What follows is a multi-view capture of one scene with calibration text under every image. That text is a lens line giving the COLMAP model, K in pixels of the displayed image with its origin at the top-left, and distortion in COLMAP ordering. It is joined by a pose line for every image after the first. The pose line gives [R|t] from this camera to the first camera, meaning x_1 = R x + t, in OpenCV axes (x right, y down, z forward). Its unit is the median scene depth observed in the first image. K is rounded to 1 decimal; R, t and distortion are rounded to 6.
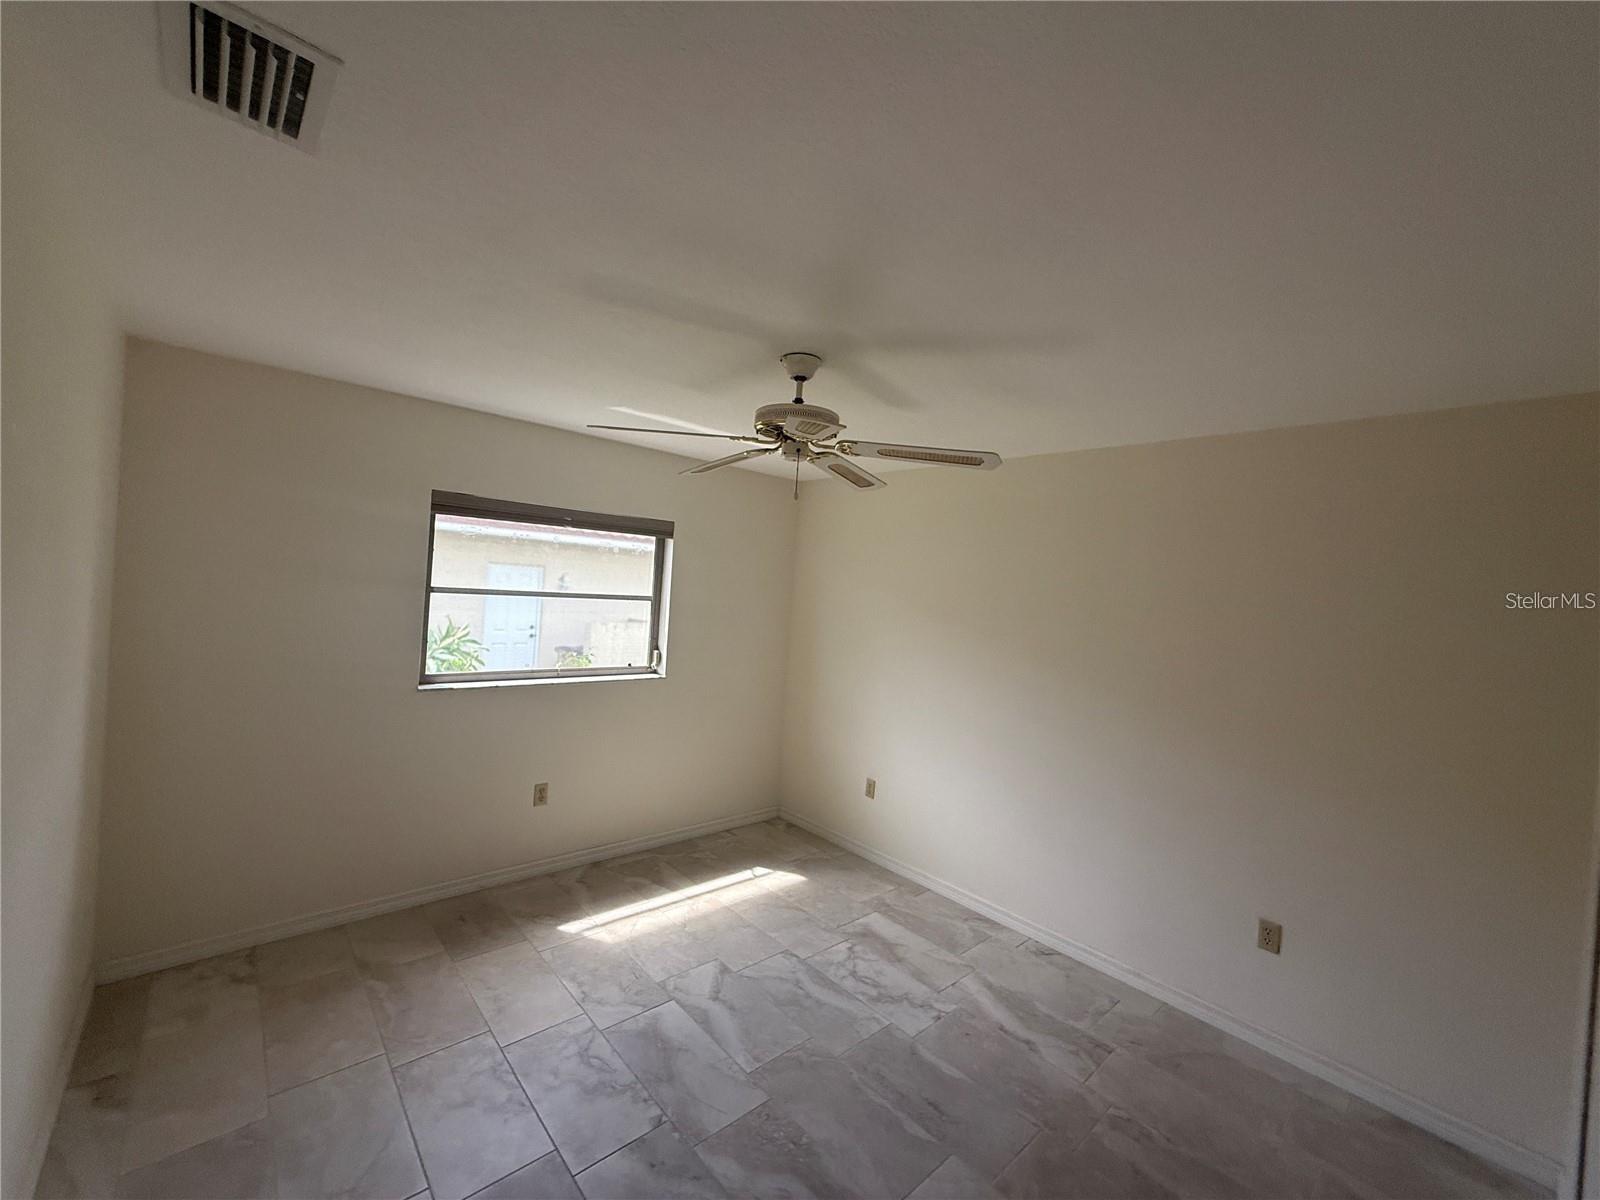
lens RADIAL K [[635.5, 0, 795.3], [0, 635.5, 598.9], [0, 0, 1]] dist [0.000353, -0.000255]
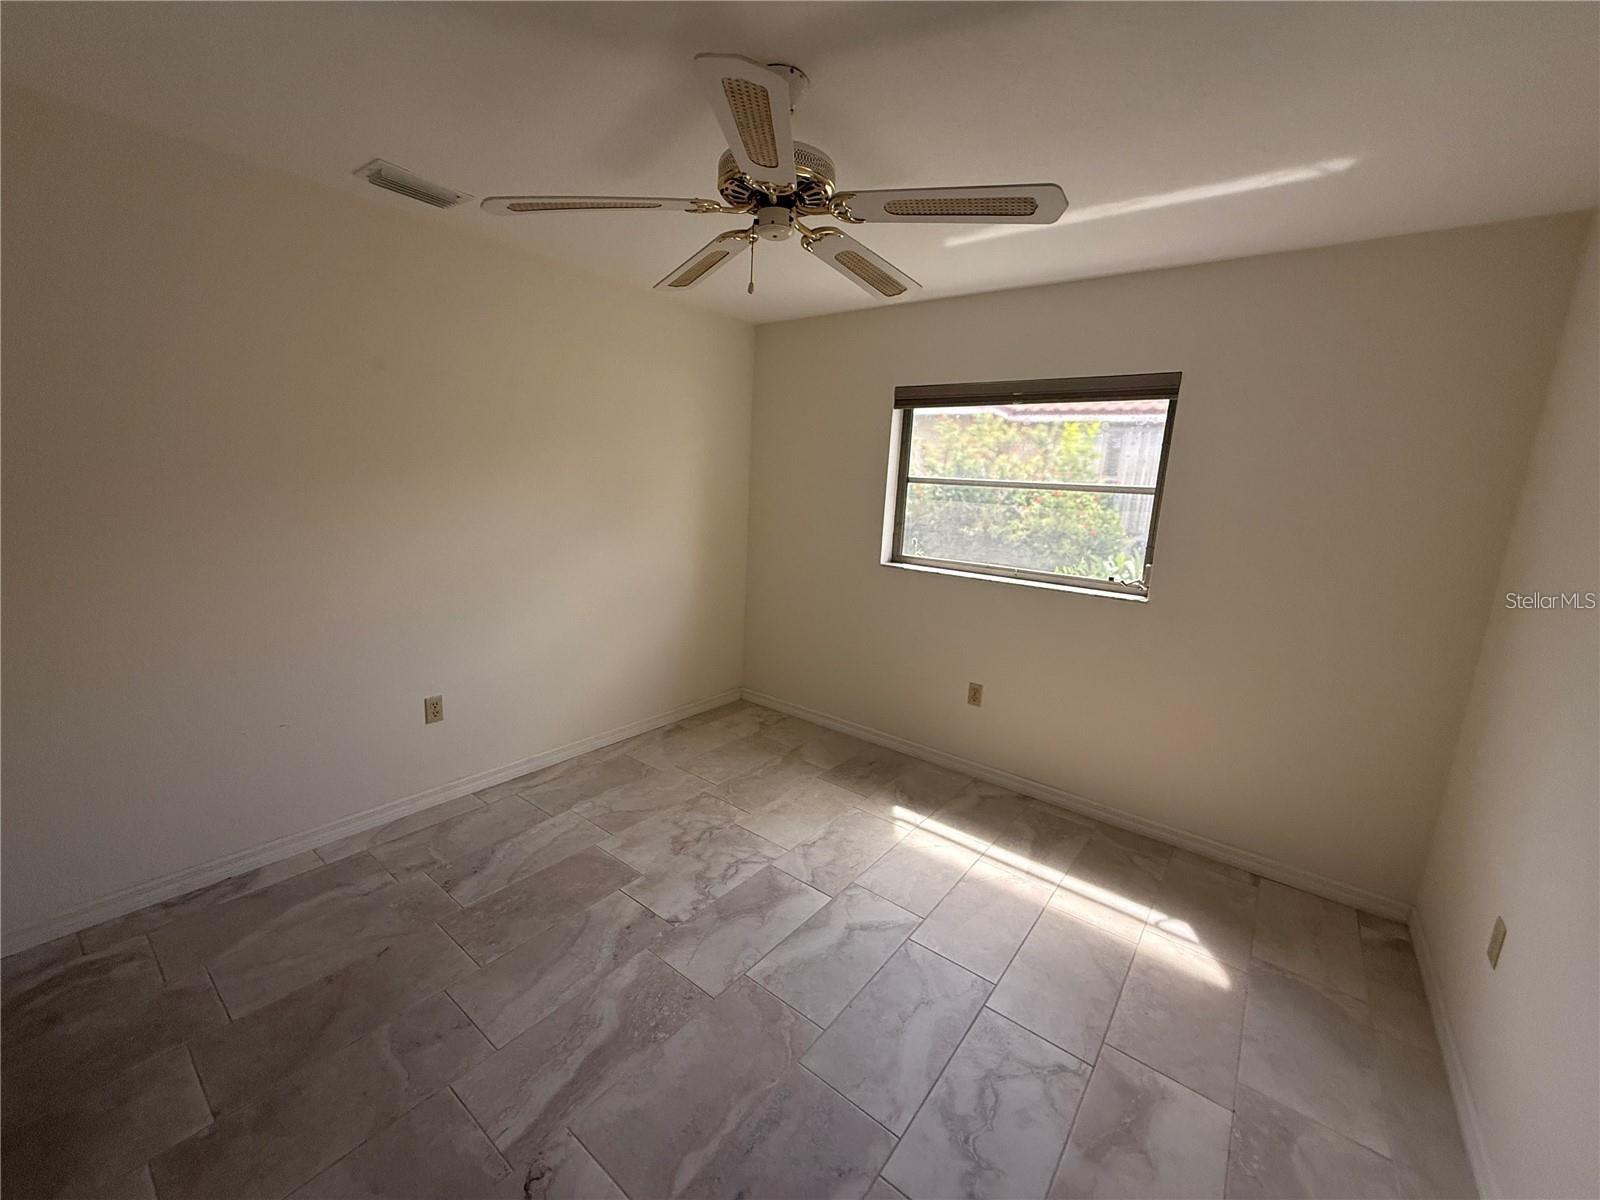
lens RADIAL K [[635.5, 0, 795.7], [0, 635.5, 600.3], [0, 0, 1]] dist [0.000353, -0.000255]
pose [[0.182887, 0.131969, -0.974236, 0.471837], [-0.057595, 0.990686, 0.123386, 0.064685], [0.981446, 0.033545, 0.188784, 0.554023]]
